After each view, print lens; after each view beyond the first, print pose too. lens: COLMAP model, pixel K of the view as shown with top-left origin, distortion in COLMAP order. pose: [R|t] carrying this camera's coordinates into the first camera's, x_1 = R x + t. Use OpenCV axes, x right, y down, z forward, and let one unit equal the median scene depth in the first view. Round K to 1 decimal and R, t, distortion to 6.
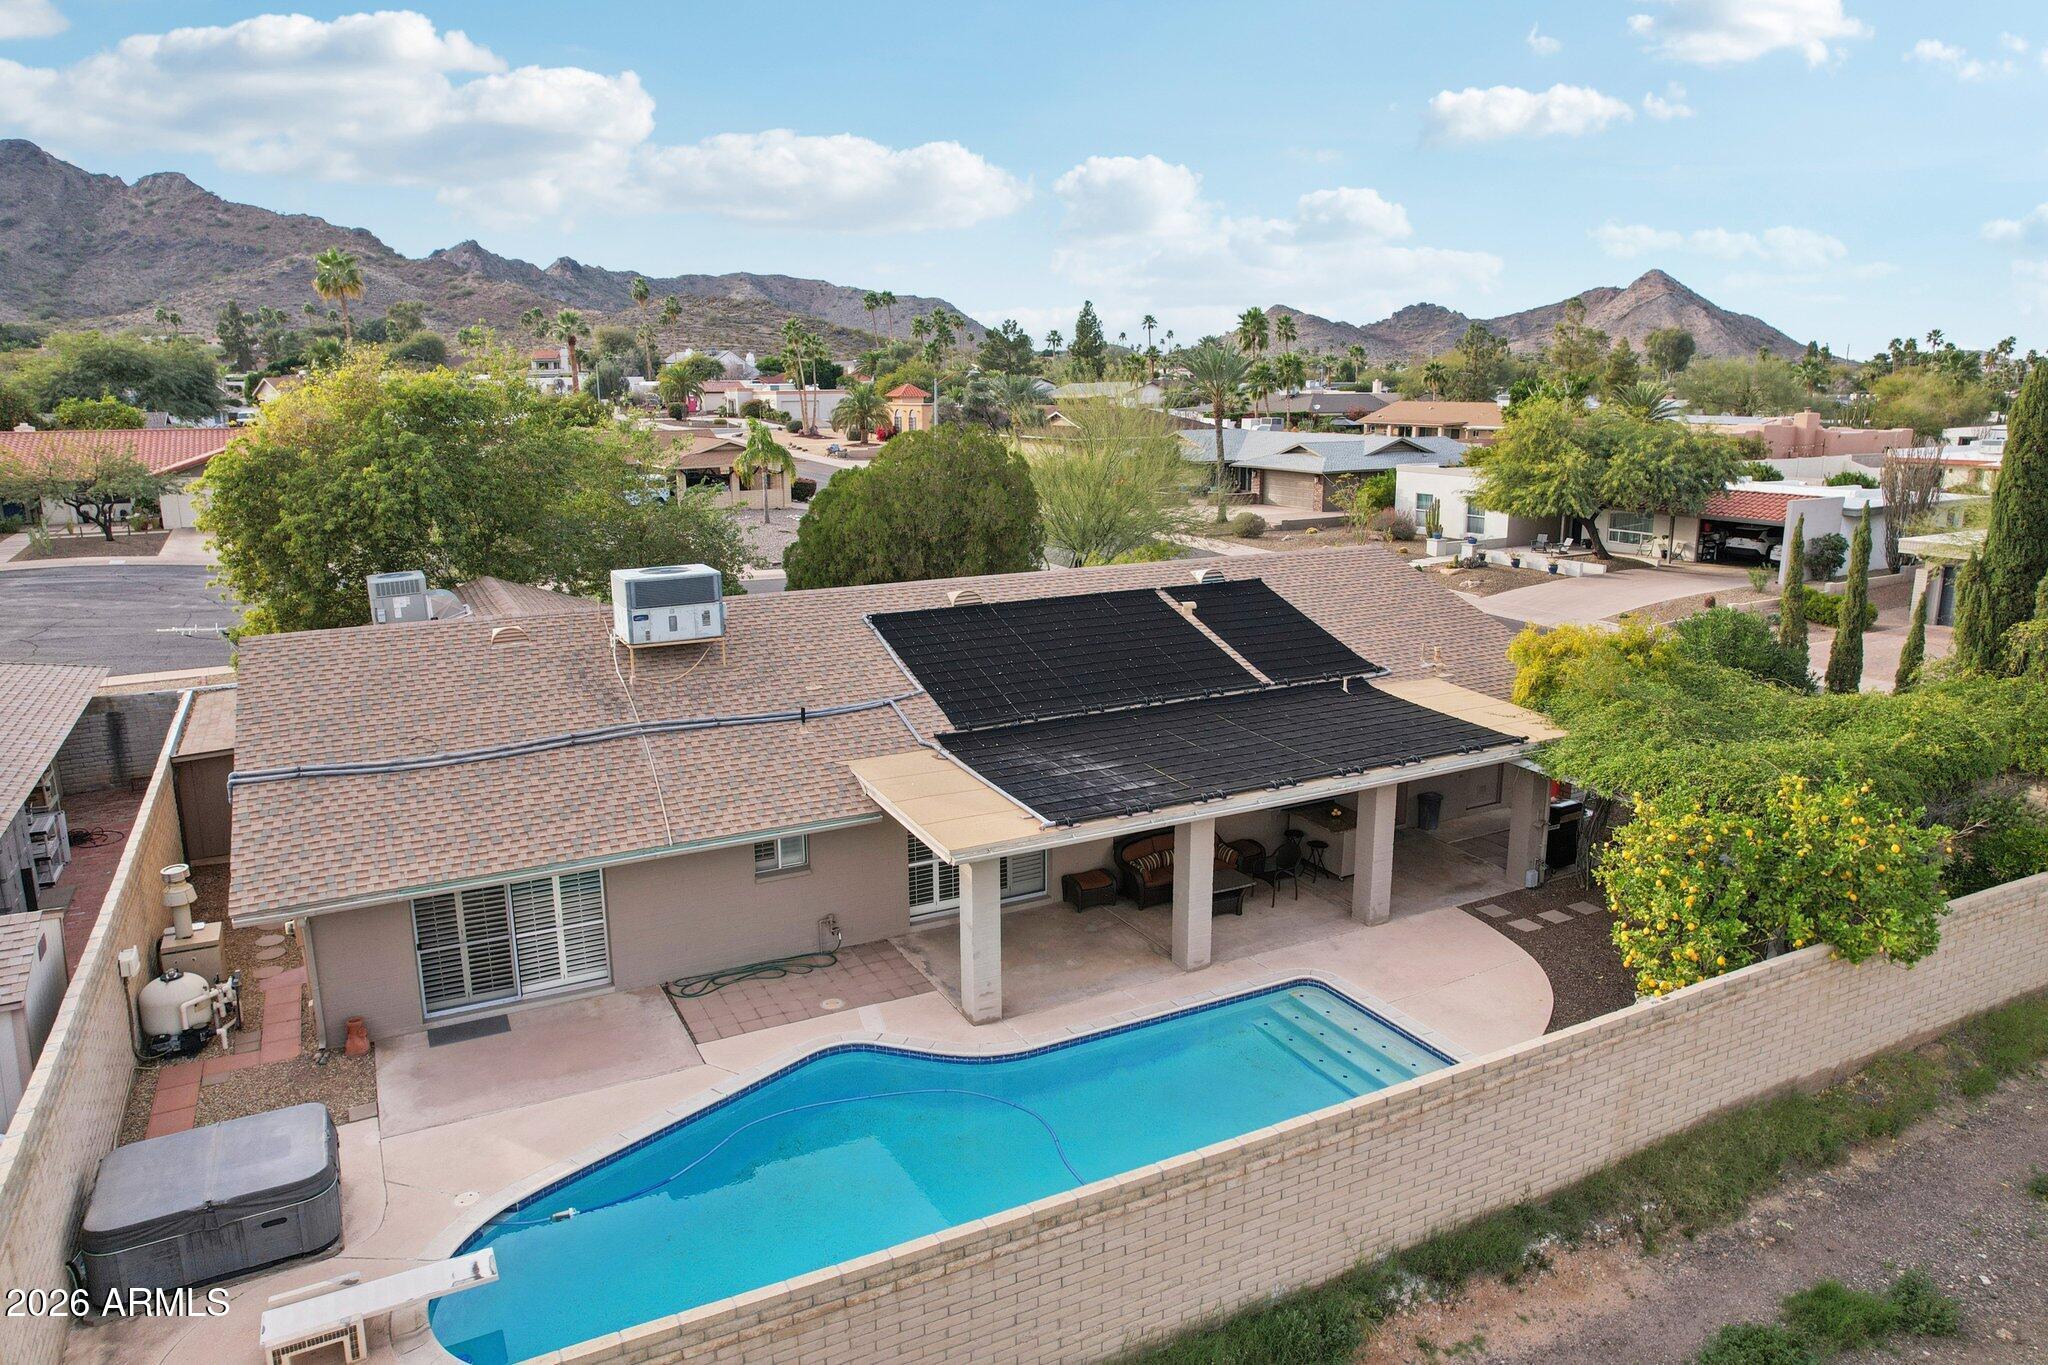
lens RADIAL K [[1333.0, 0, 1013.5], [0, 1333.0, 675.4], [0, 0, 1]] dist [-0.092204, 0.088043]
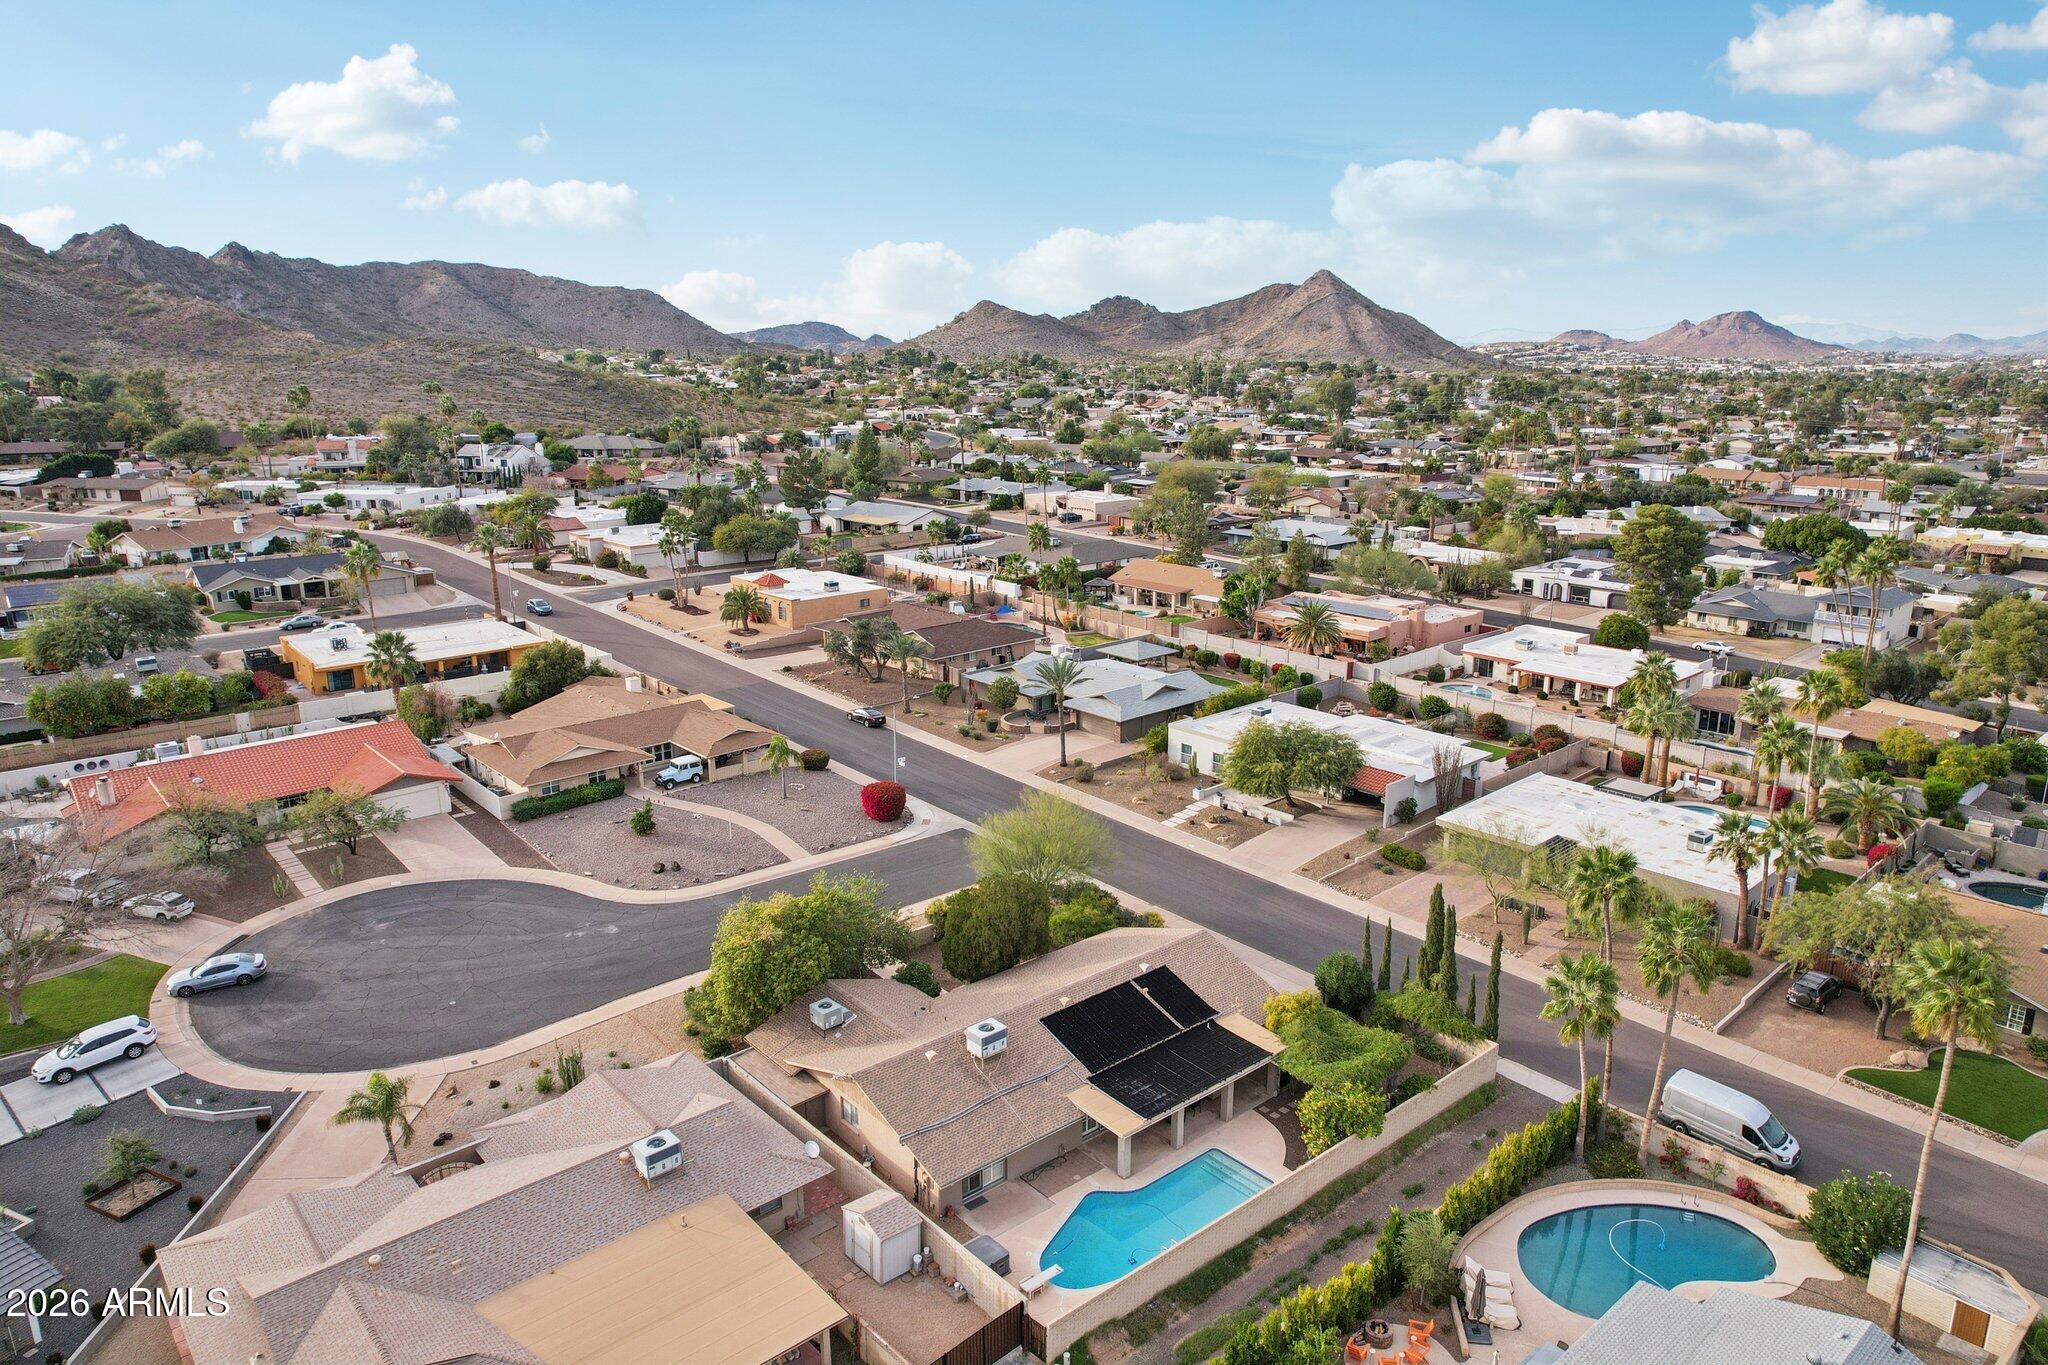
lens RADIAL K [[1352.0, 0, 1024.0], [0, 1352.0, 682.5], [0, 0, 1]] dist [-0.085782, 0.094593]
pose [[0.973430, -0.049369, 0.223599, -0.184848], [0.040769, 0.998246, 0.042919, -0.218144], [-0.225325, -0.032662, 0.973736, -0.417990]]
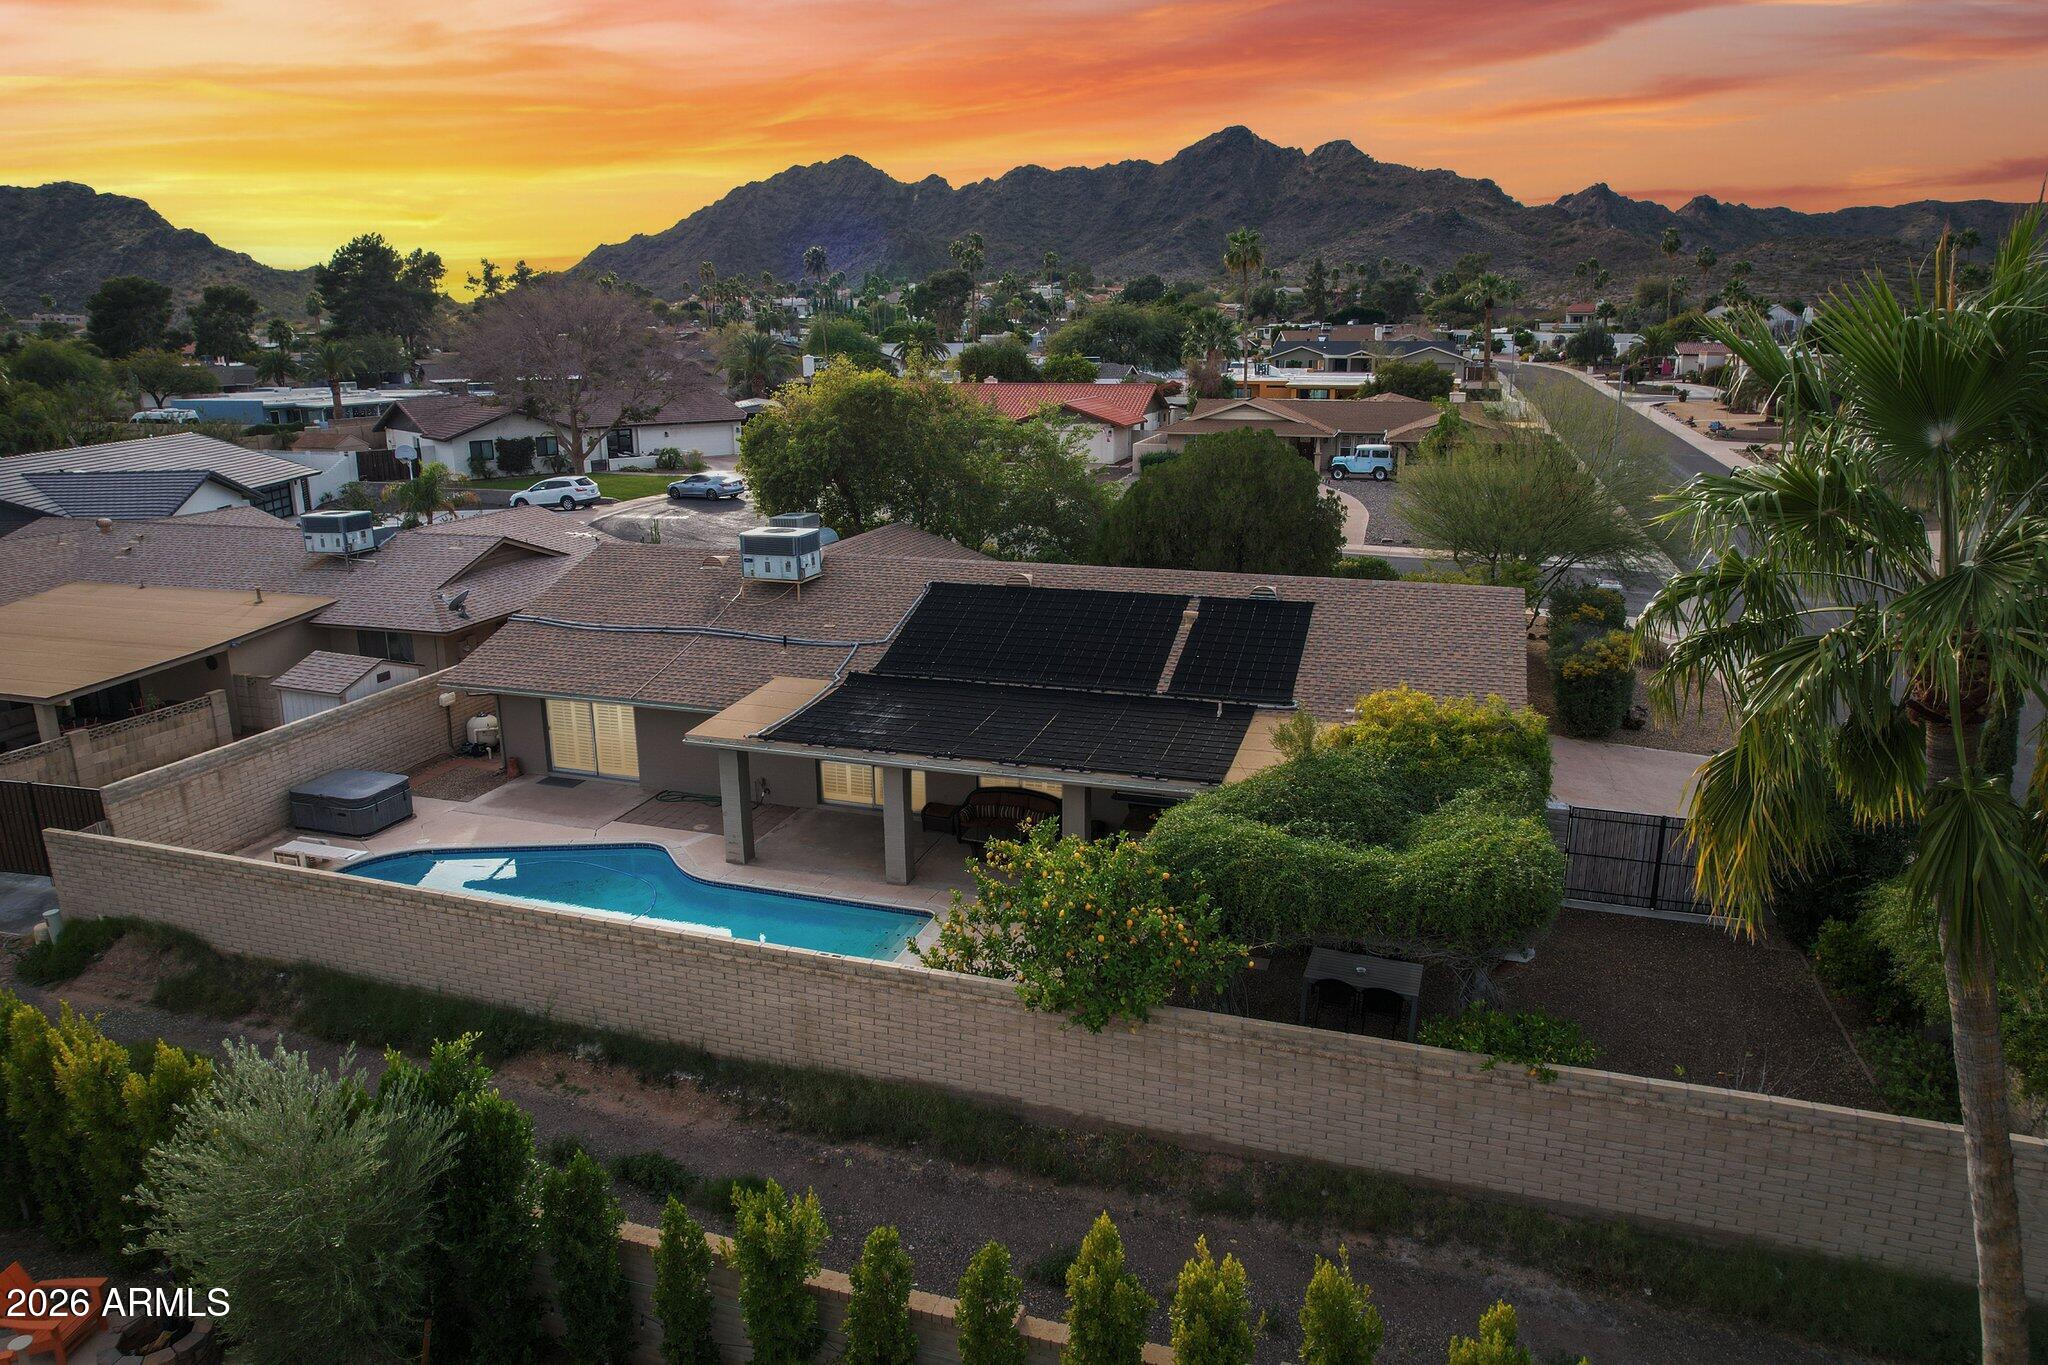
lens RADIAL K [[1333.0, 0, 1013.5], [0, 1333.0, 675.4], [0, 0, 1]] dist [-0.092204, 0.088043]
pose [[0.694166, 0.182211, -0.696371, 0.226336], [-0.153452, 0.982652, 0.104153, -0.026825], [0.703268, 0.034561, 0.710084, 0.034031]]
